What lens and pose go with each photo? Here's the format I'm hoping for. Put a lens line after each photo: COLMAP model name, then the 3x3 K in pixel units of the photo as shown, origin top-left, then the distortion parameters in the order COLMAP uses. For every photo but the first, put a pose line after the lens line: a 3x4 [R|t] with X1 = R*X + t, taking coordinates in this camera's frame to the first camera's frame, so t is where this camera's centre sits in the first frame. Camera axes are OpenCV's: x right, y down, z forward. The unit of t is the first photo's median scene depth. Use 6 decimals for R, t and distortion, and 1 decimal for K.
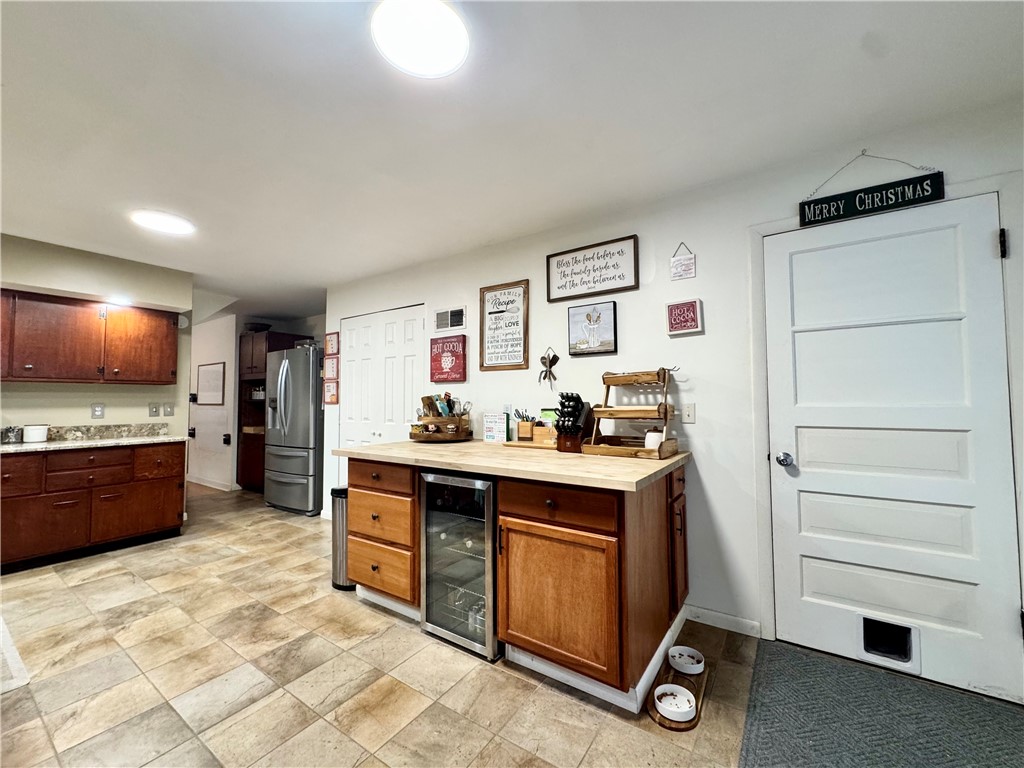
lens RADIAL K [[408.7, 0, 508.6], [0, 408.7, 383.4], [0, 0, 1]] dist [0.000077, 0.000080]
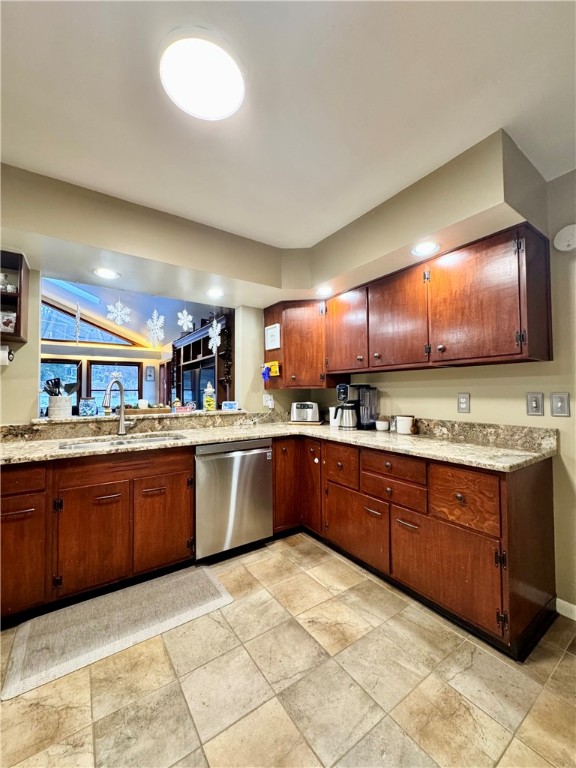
lens RADIAL K [[306.5, 0, 288.0], [0, 306.5, 384.0], [0, 0, 1]] dist [0.000077, 0.000080]
pose [[-0.351418, -0.020901, -0.935985, -0.379172], [0.045537, 0.998186, -0.039387, 0.042695], [0.935110, -0.056464, -0.349829, 0.956679]]
